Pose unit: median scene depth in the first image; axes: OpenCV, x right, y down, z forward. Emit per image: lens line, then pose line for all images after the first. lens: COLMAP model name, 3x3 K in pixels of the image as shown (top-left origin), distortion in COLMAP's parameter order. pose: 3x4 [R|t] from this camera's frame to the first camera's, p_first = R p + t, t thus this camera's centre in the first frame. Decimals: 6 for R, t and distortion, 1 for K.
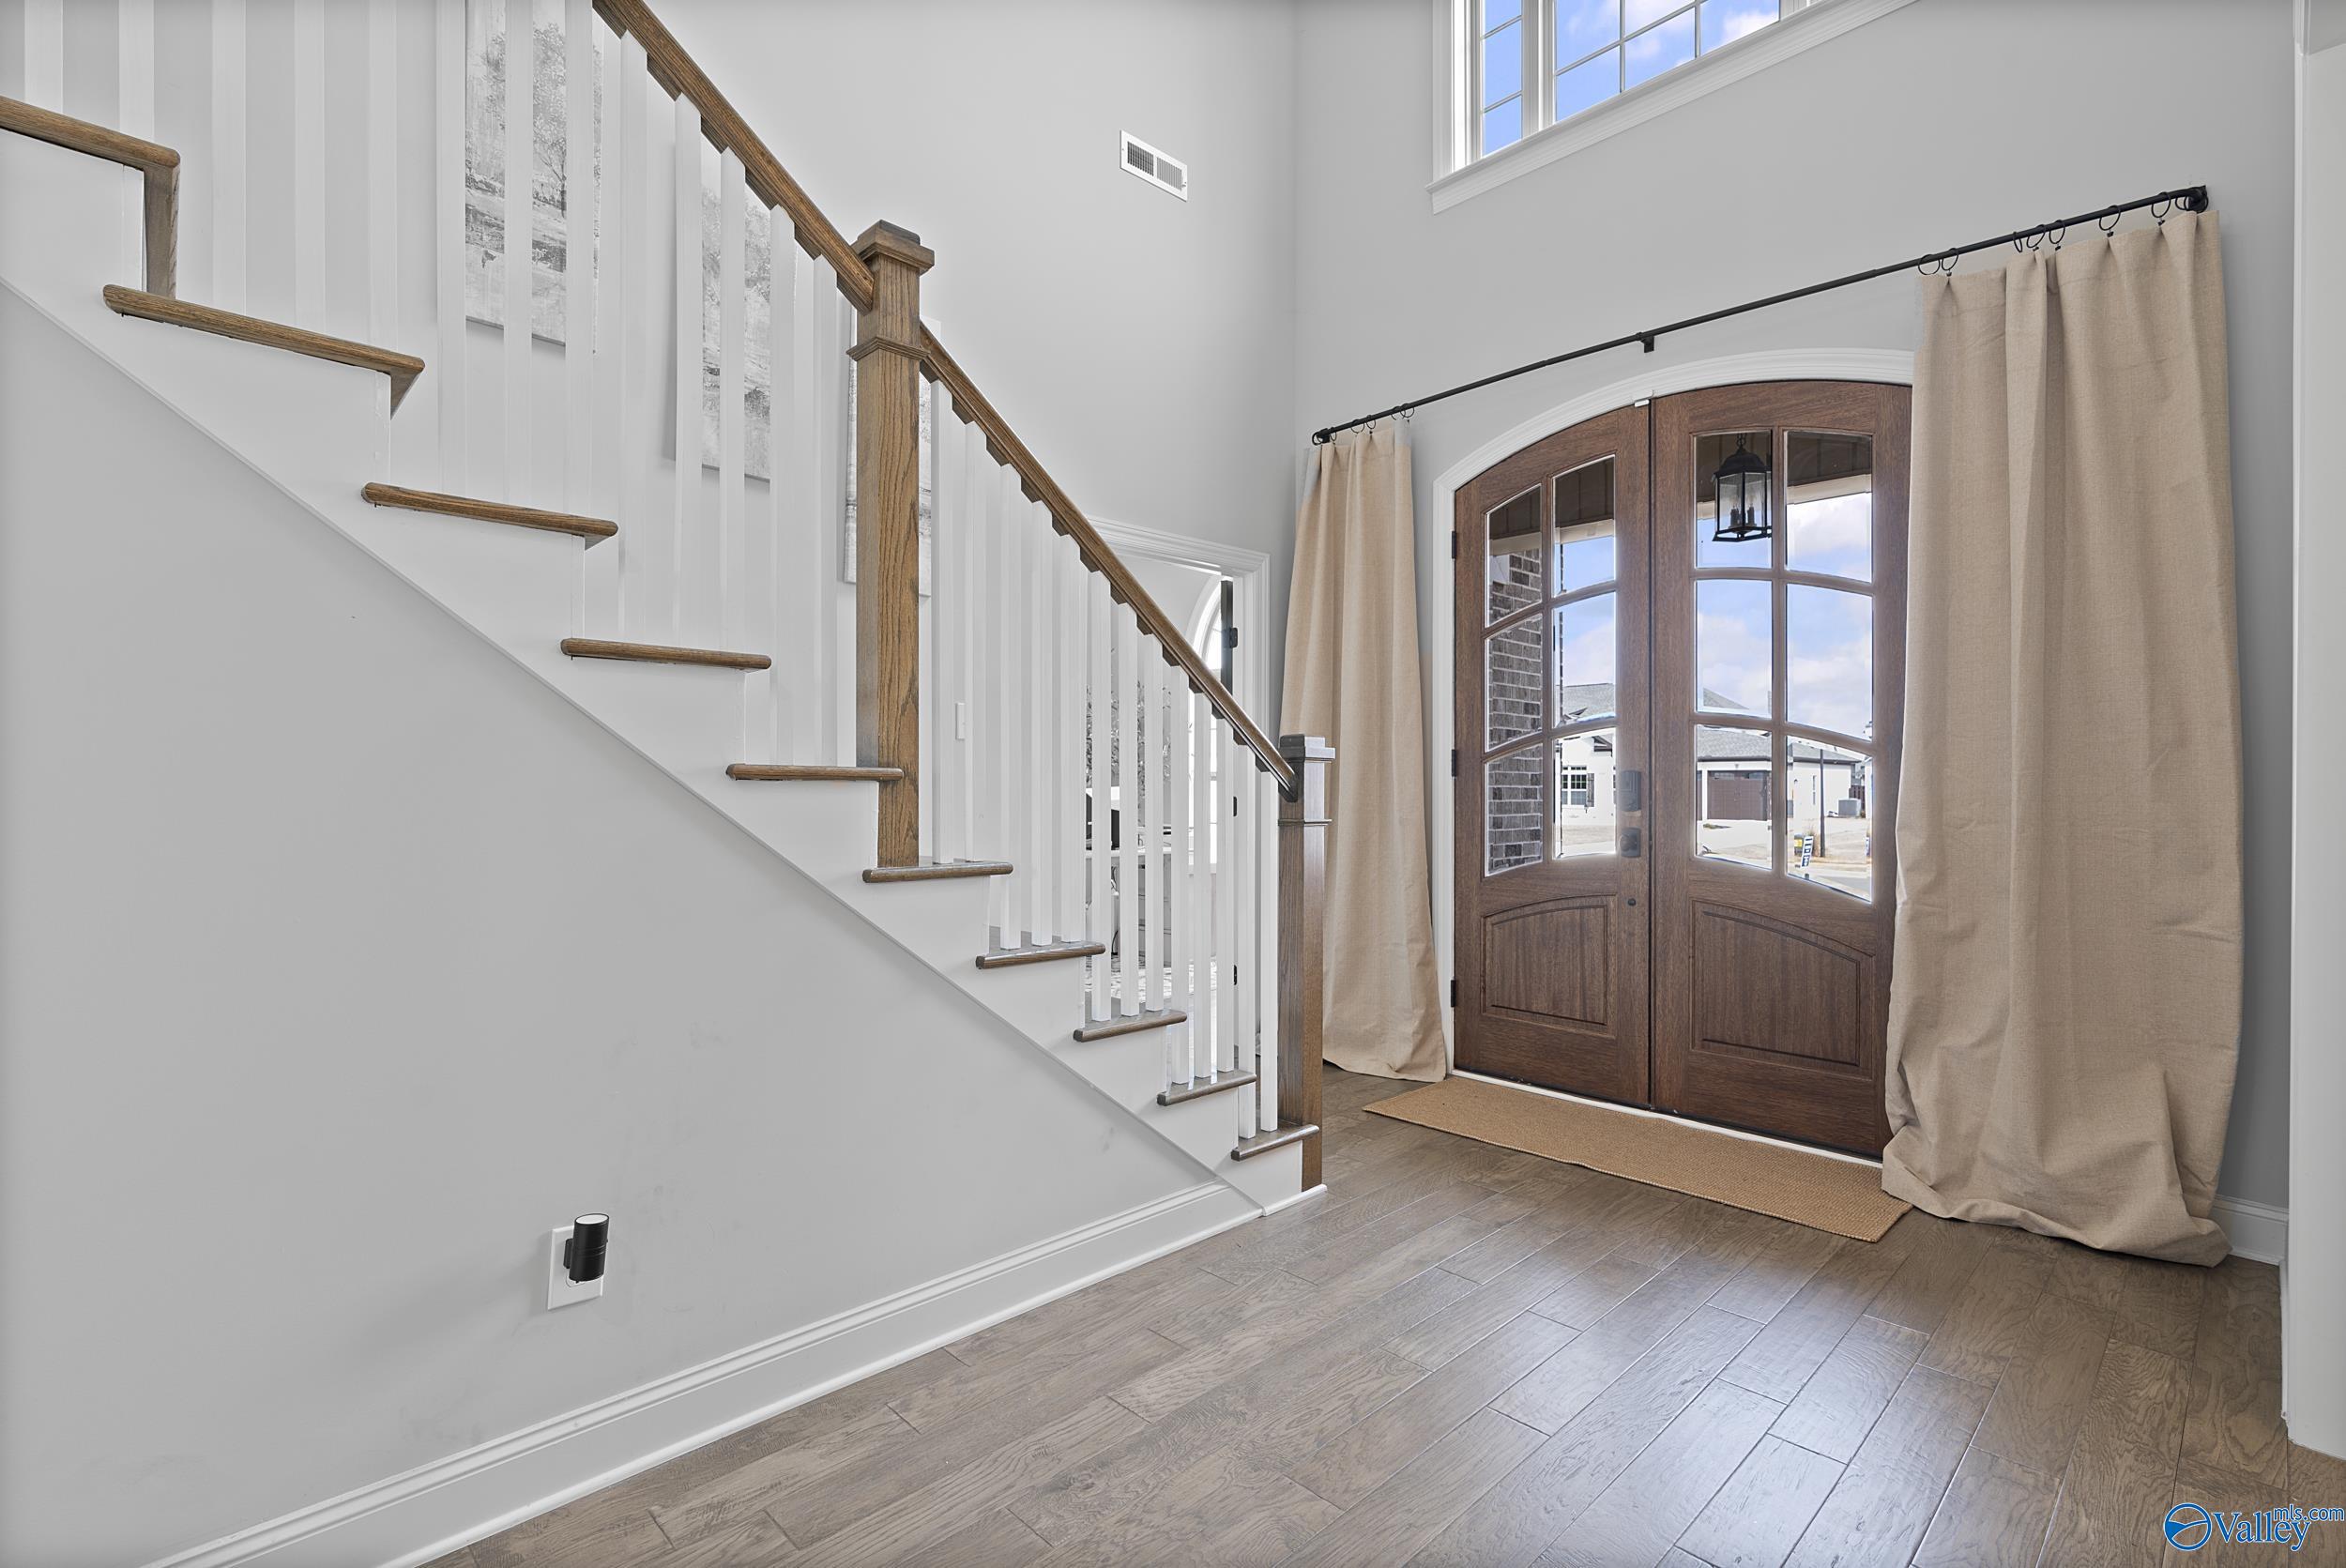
lens RADIAL K [[1076.2, 0, 1179.8], [0, 1076.2, 791.3], [0, 0, 1]] dist [-0.002919, -0.000045]
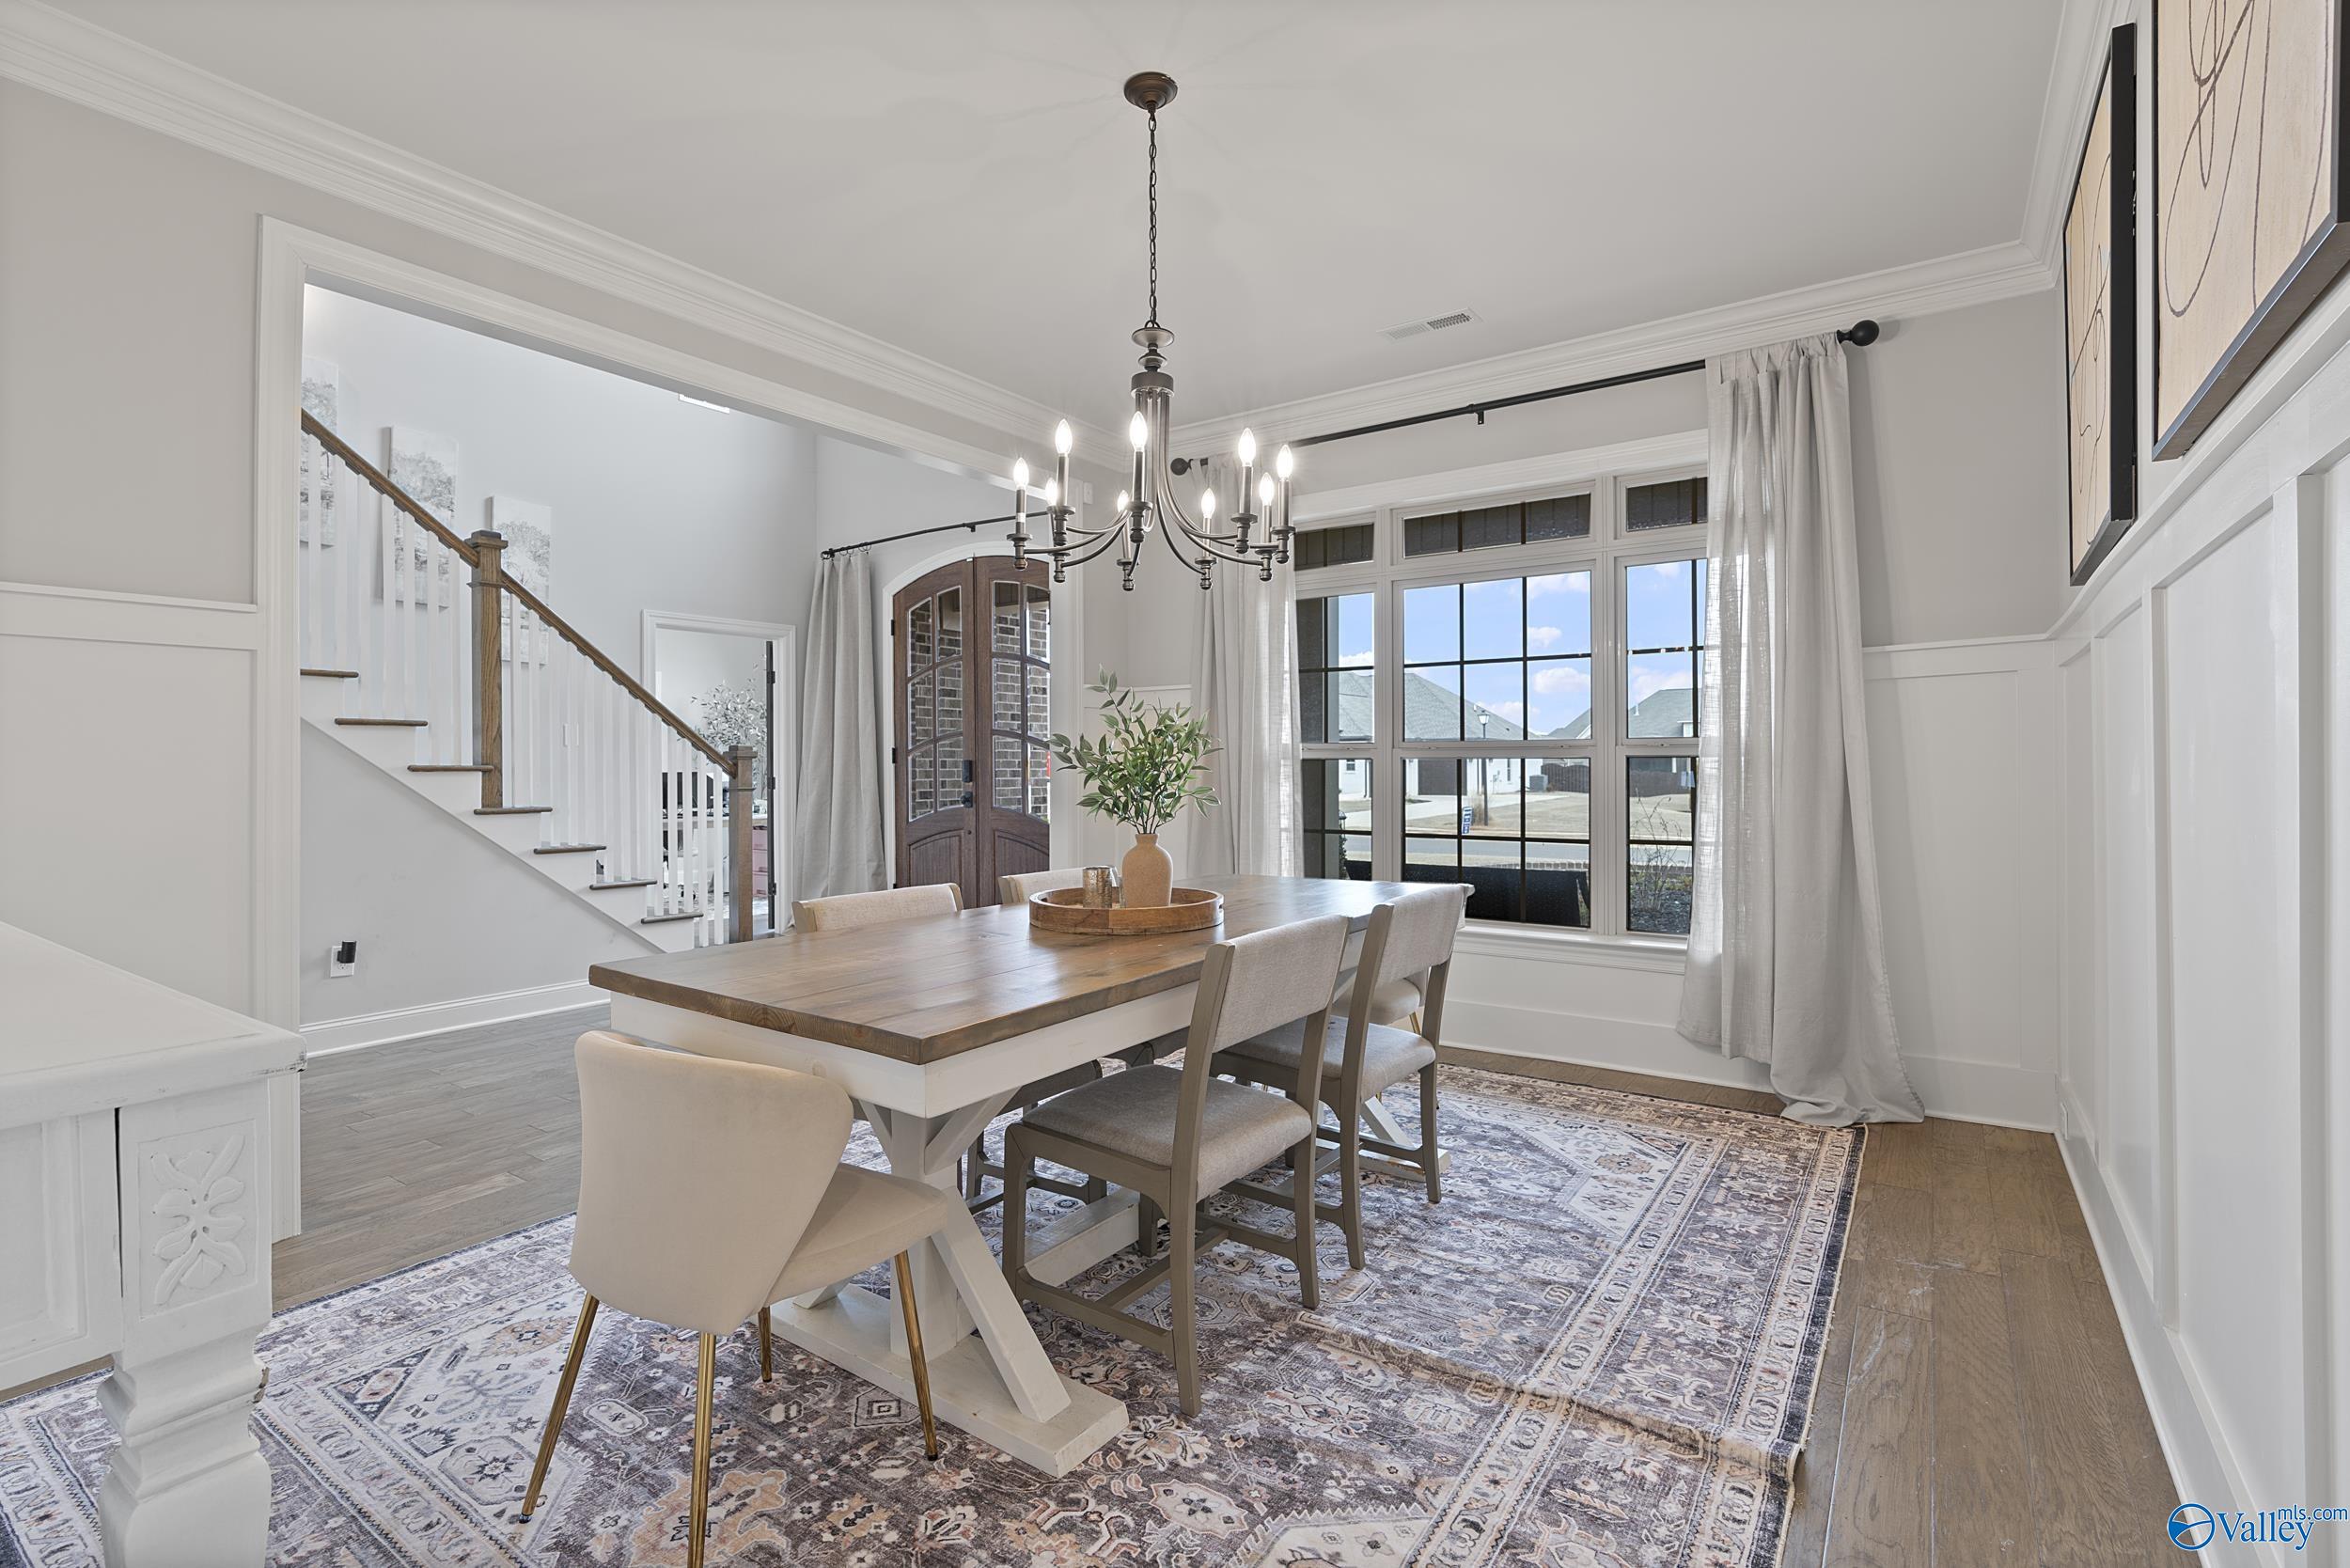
lens RADIAL K [[1078.1, 0, 1169.9], [0, 1078.1, 764.7], [0, 0, 1]] dist [-0.002919, -0.000045]
pose [[0.980915, -0.009732, 0.194194, 0.700510], [0.010982, 0.999925, -0.005363, 0.004764], [-0.194127, 0.007393, 0.980949, -1.513879]]
